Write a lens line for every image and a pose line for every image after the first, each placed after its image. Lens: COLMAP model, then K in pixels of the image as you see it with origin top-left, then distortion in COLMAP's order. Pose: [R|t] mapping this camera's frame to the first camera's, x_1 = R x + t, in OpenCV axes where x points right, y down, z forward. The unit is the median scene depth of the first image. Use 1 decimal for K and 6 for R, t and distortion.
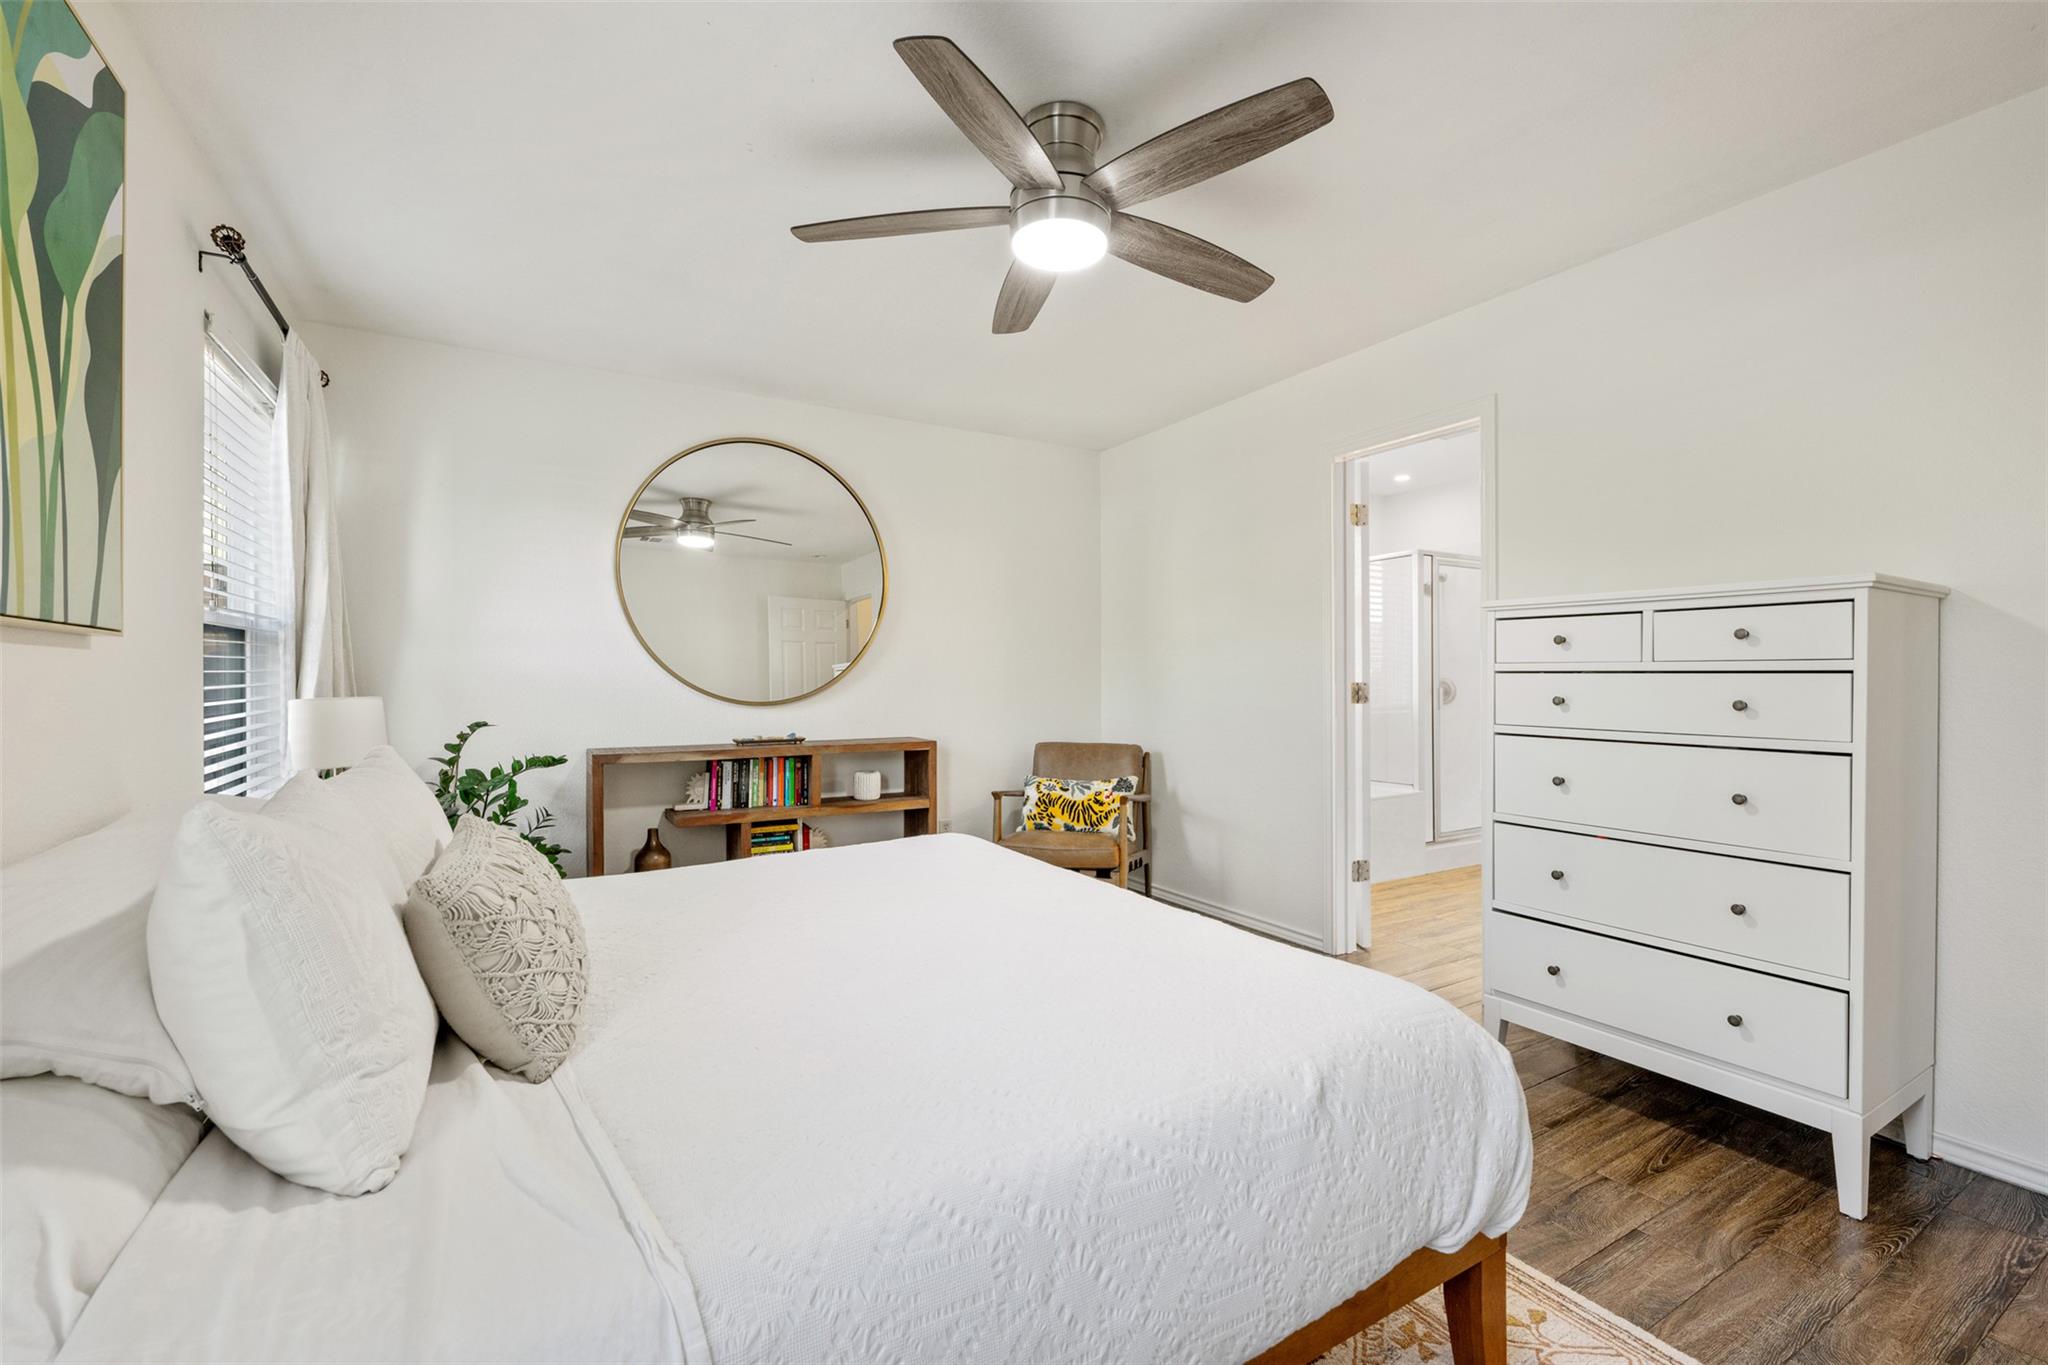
lens RADIAL K [[874.2, 0, 1018.7], [0, 874.2, 680.1], [0, 0, 1]] dist [-0.004695, 0.000590]
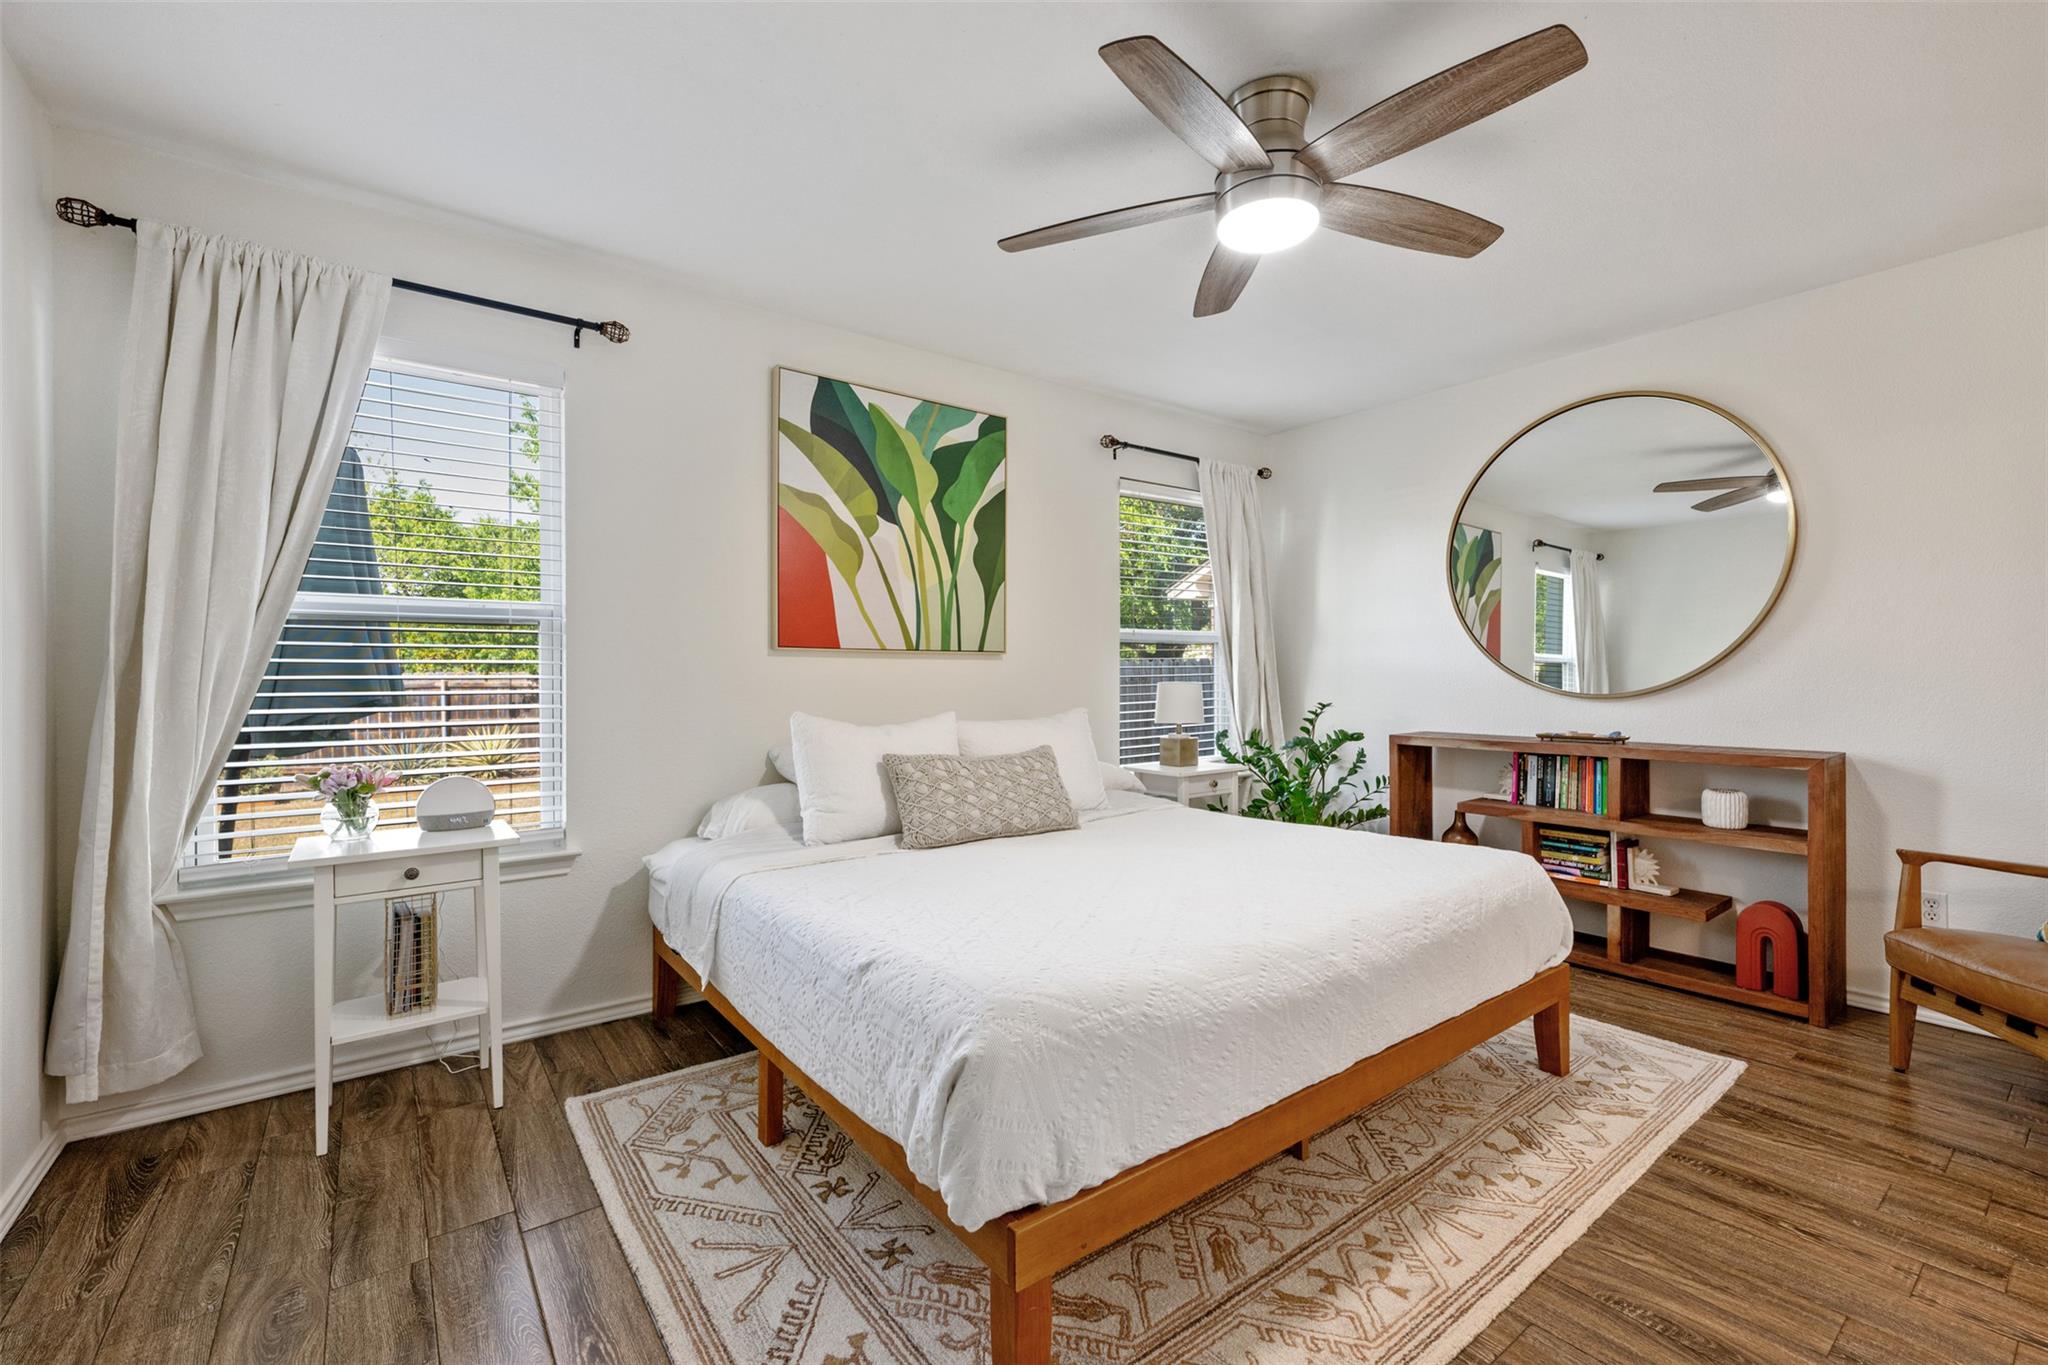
lens RADIAL K [[874.2, 0, 1021.3], [0, 874.2, 681.6], [0, 0, 1]] dist [-0.004695, 0.000590]
pose [[0.080988, 0.005555, -0.996700, 0.564300], [0.002352, 0.999981, 0.005765, 0.005720], [0.996712, -0.002811, 0.080973, 0.364017]]
